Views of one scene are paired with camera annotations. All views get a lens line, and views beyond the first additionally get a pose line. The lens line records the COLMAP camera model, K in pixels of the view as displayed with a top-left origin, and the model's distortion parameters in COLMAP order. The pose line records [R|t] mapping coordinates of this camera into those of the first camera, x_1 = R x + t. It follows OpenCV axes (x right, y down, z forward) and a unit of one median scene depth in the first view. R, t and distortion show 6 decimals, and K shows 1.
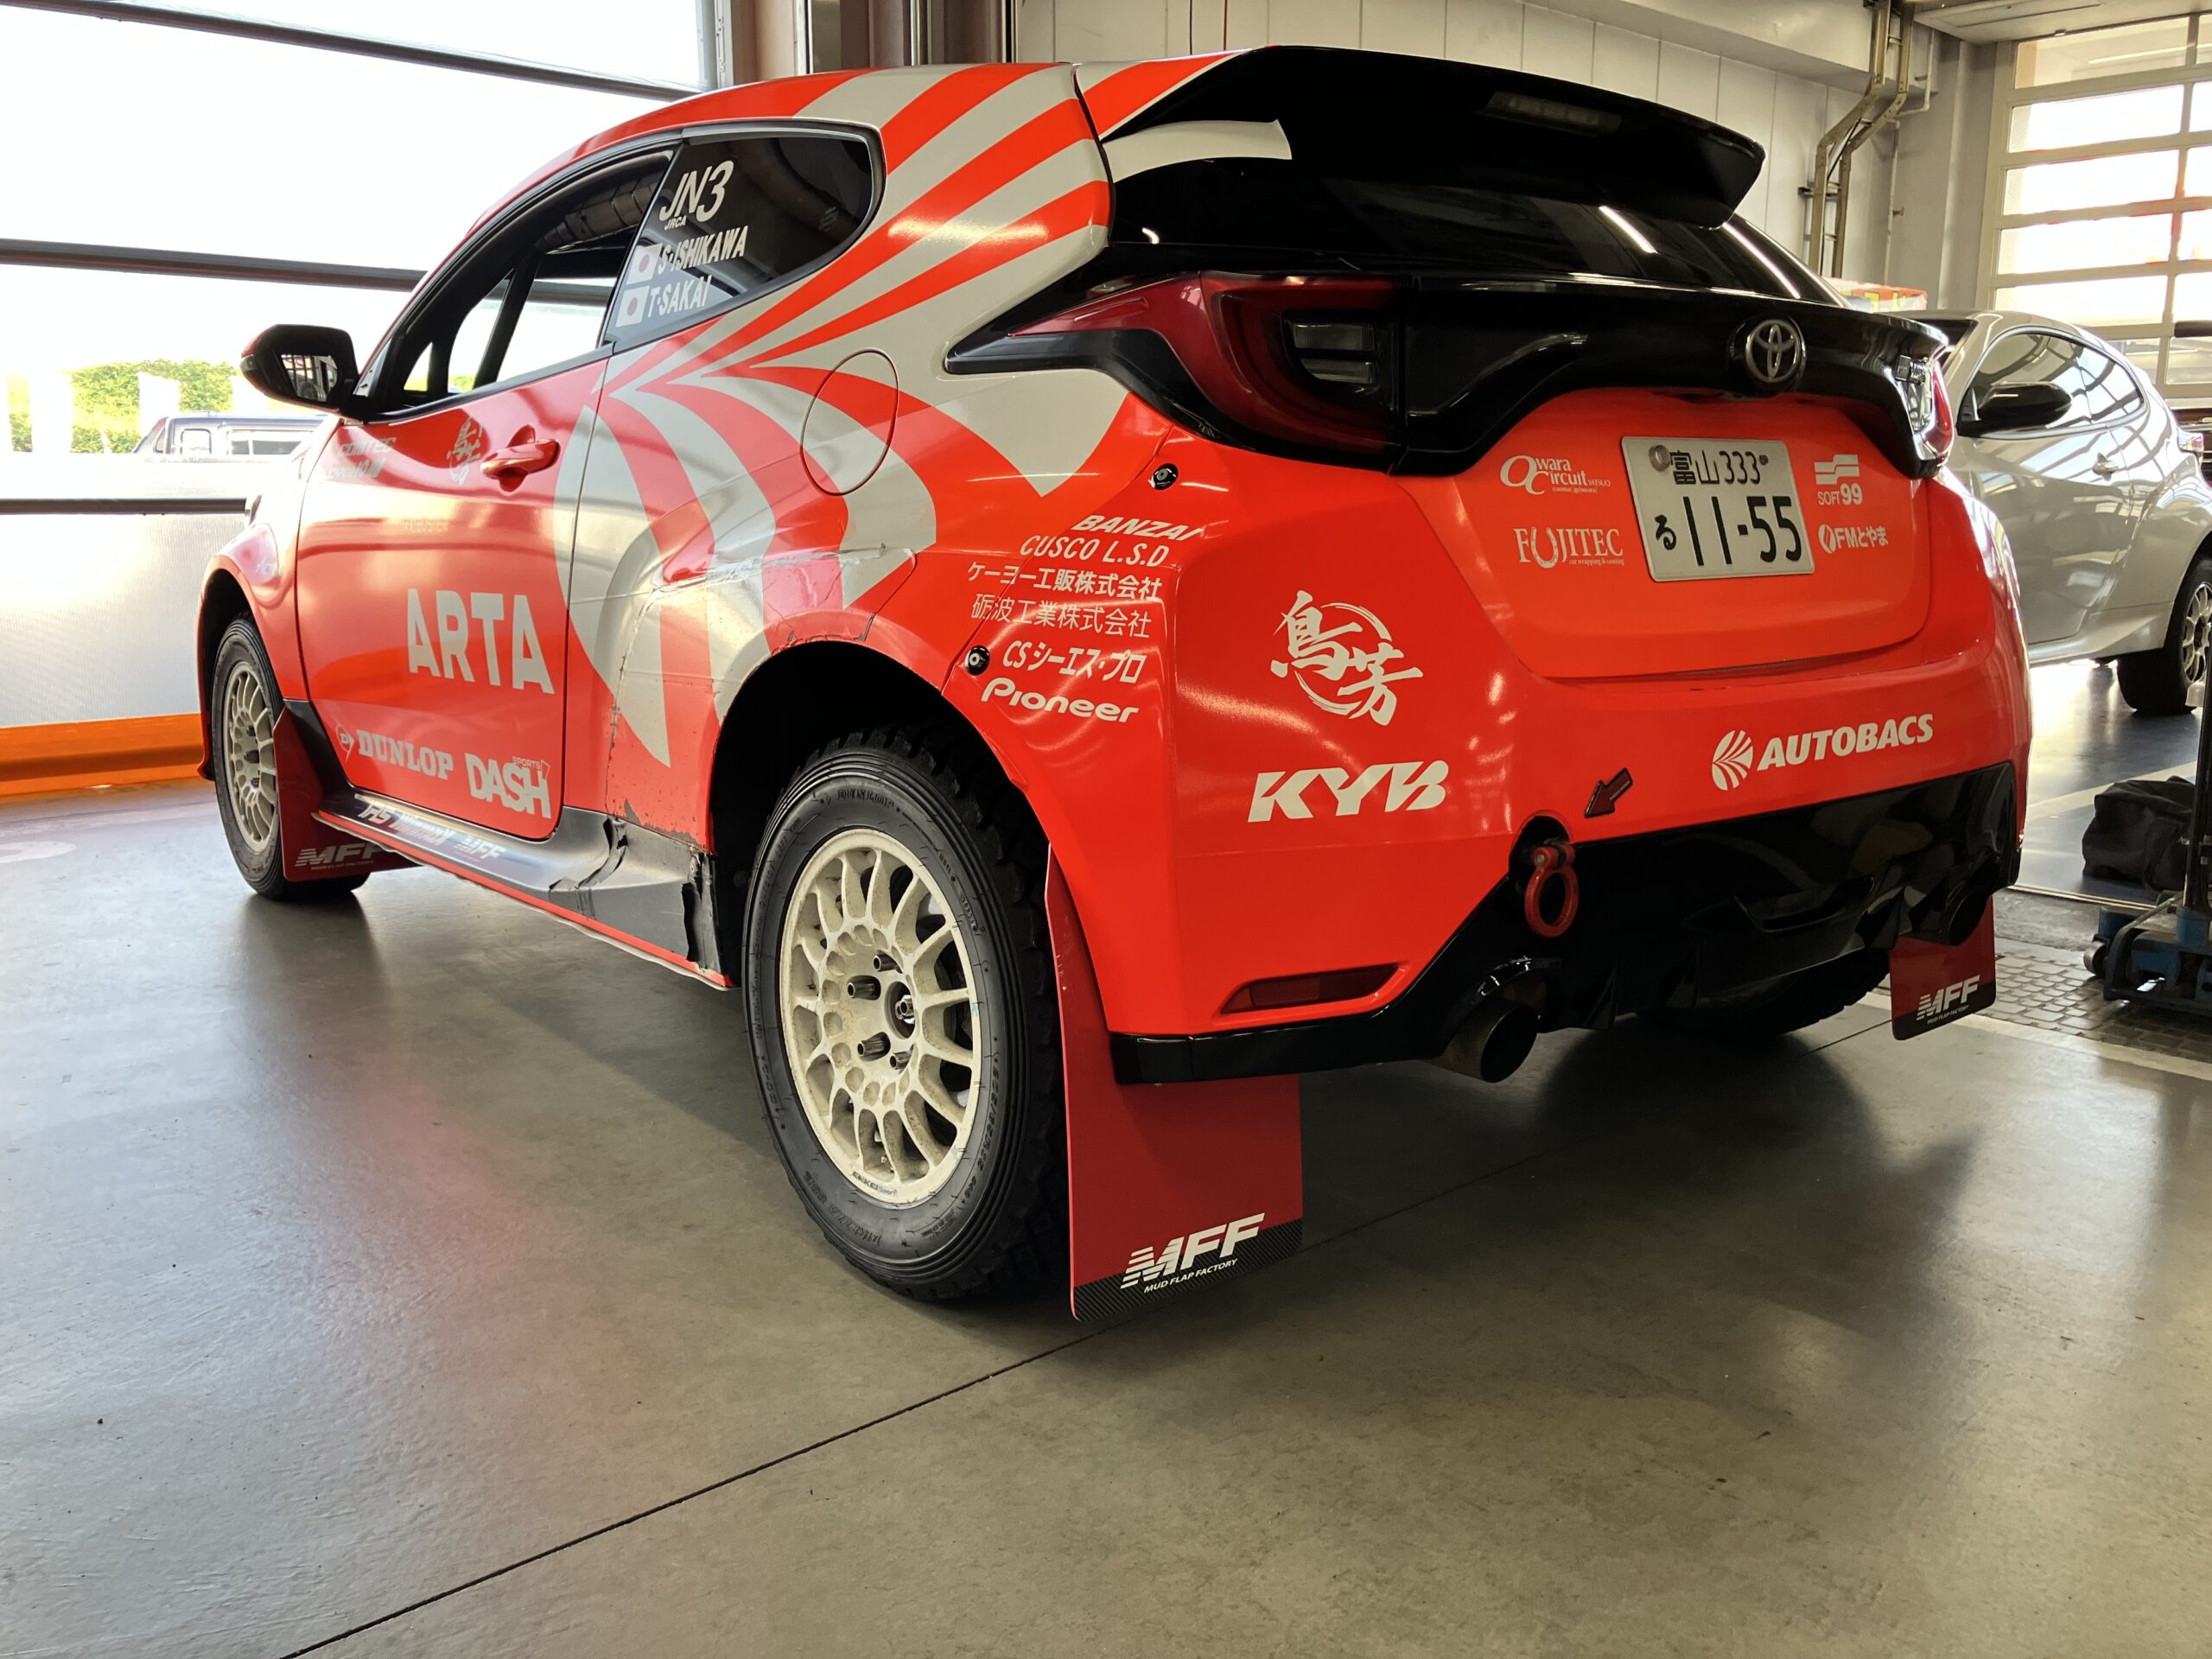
lens RADIAL K [[1856.5, 0, 1096.8], [0, 1856.5, 814.2], [0, 0, 1]] dist [0.083807, -0.106603]
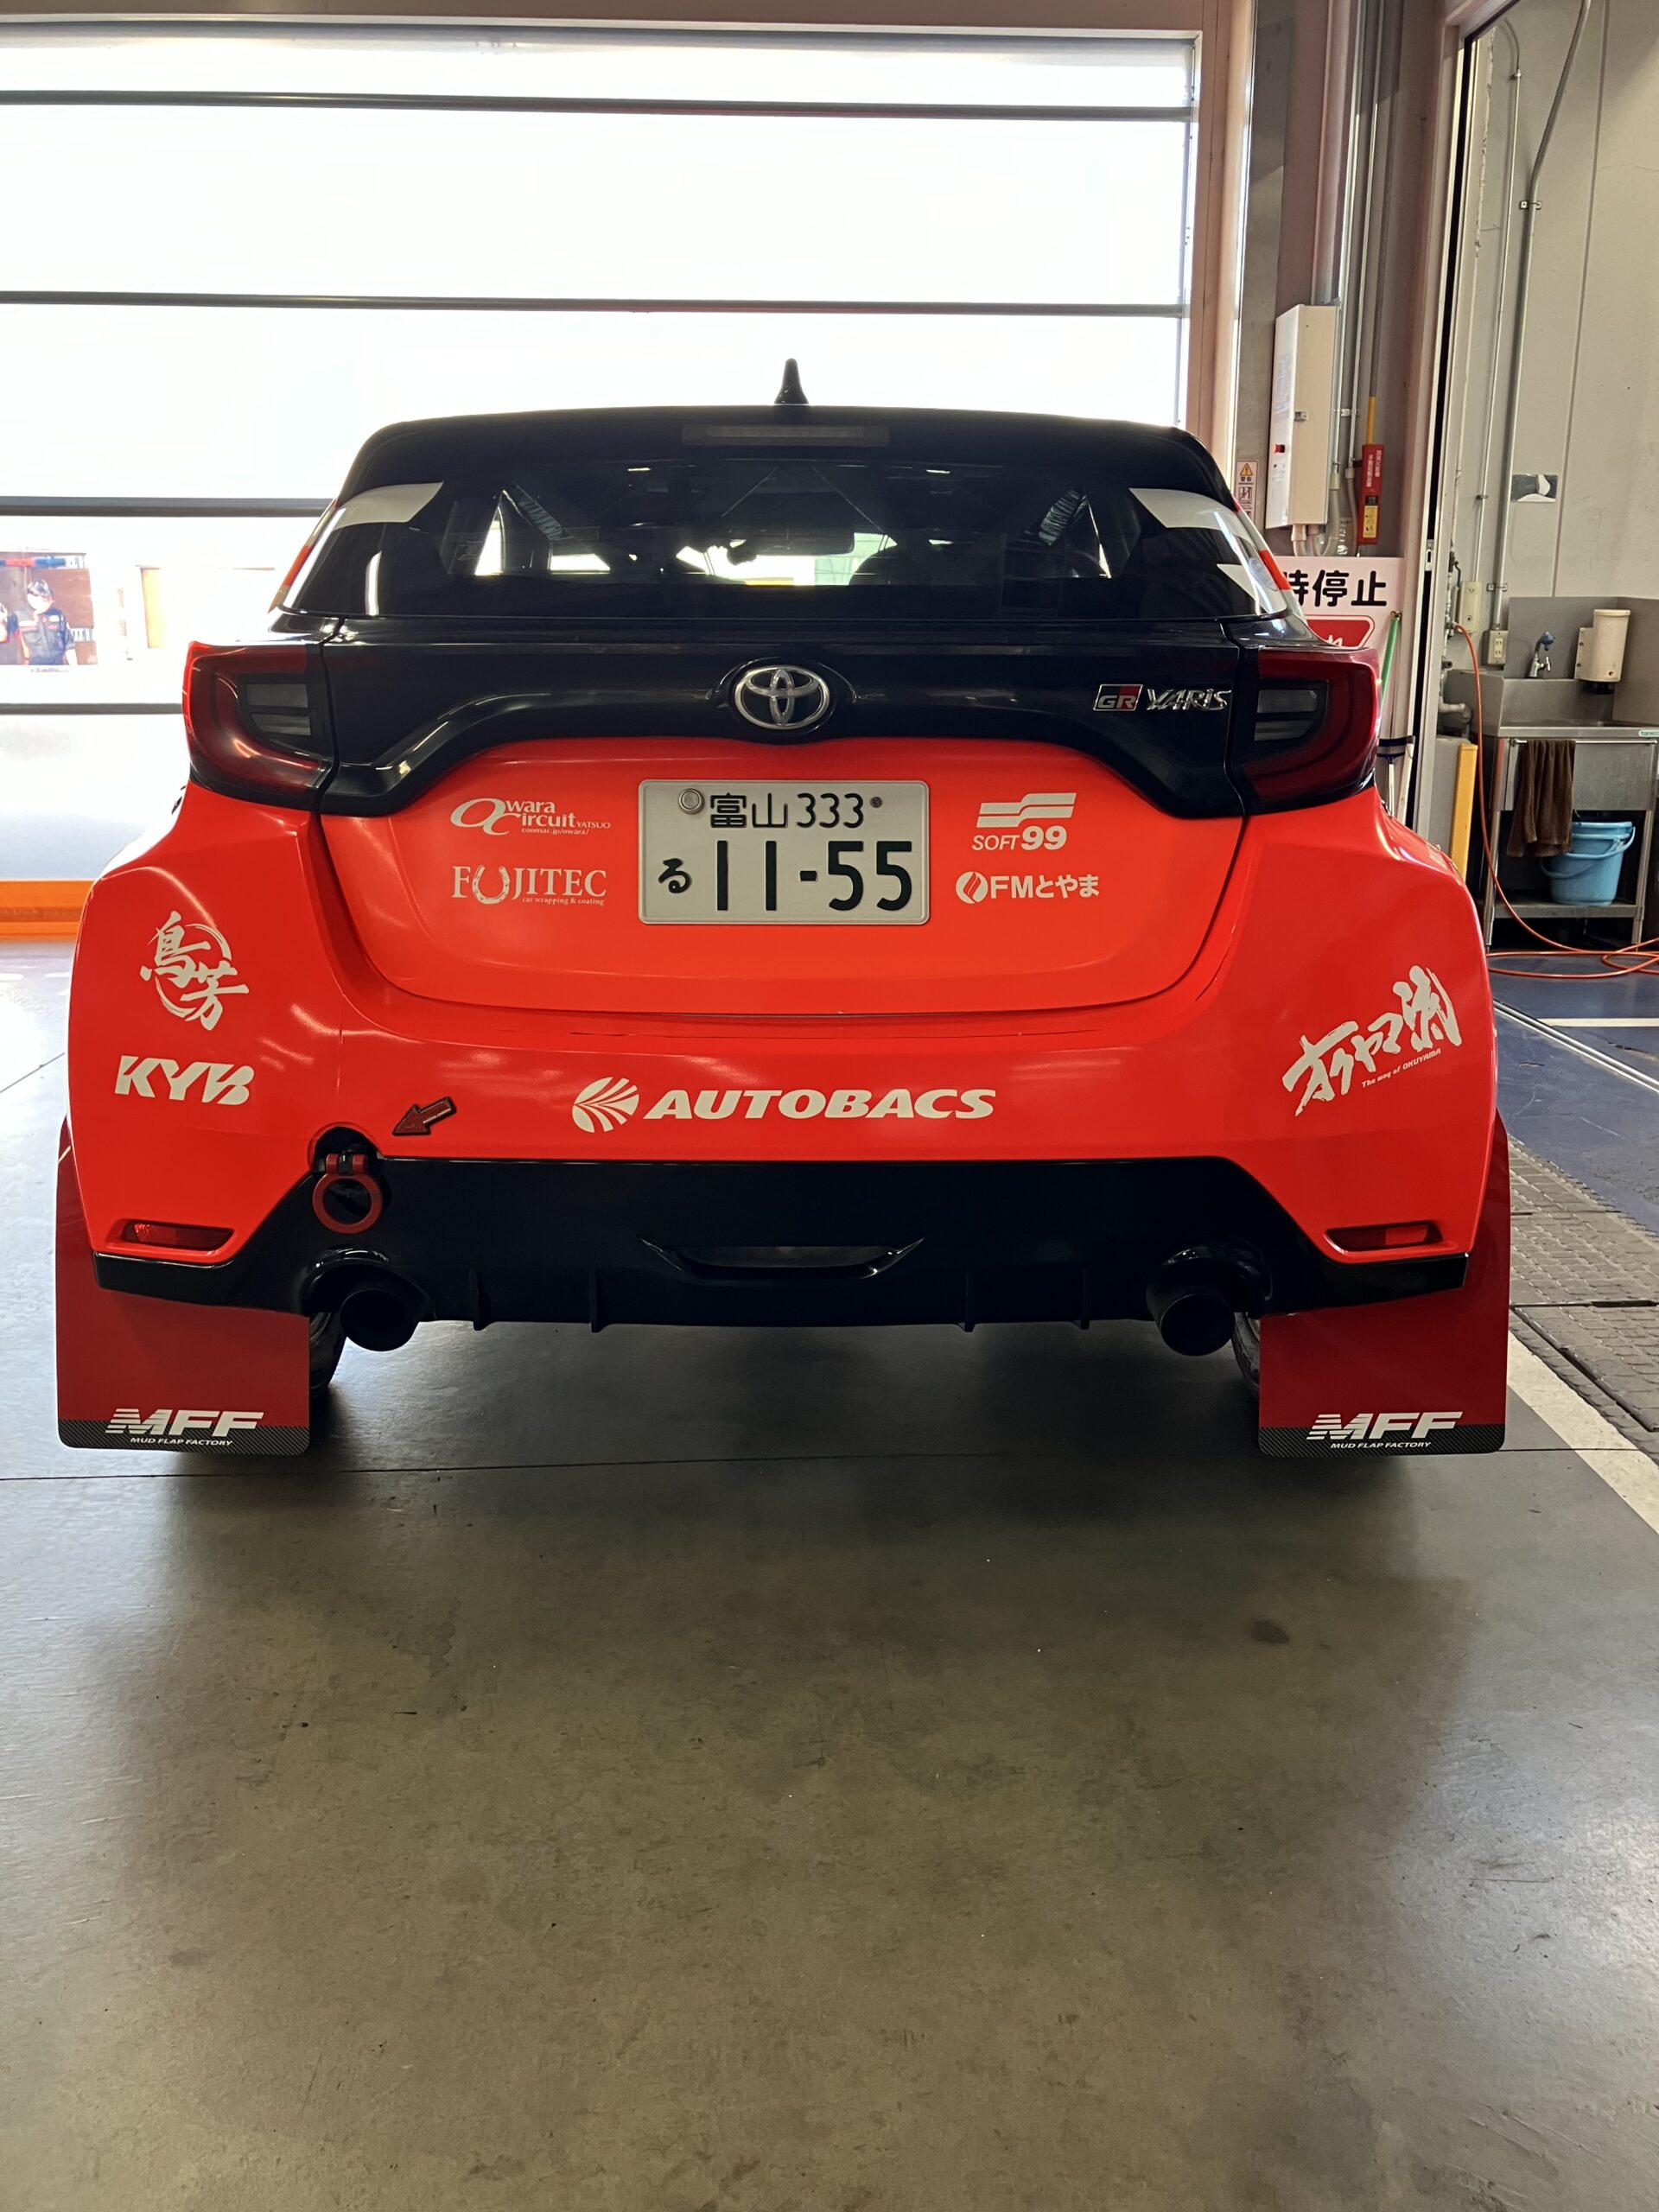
lens RADIAL K [[1856.5, 0, 844.2], [0, 1856.5, 1120.8], [0, 0, 1]] dist [0.083807, -0.106603]
pose [[0.775949, 0.157983, -0.610691, 1.063376], [-0.110150, 0.987190, 0.115424, -0.152363], [0.621103, -0.022296, 0.783411, 0.270636]]
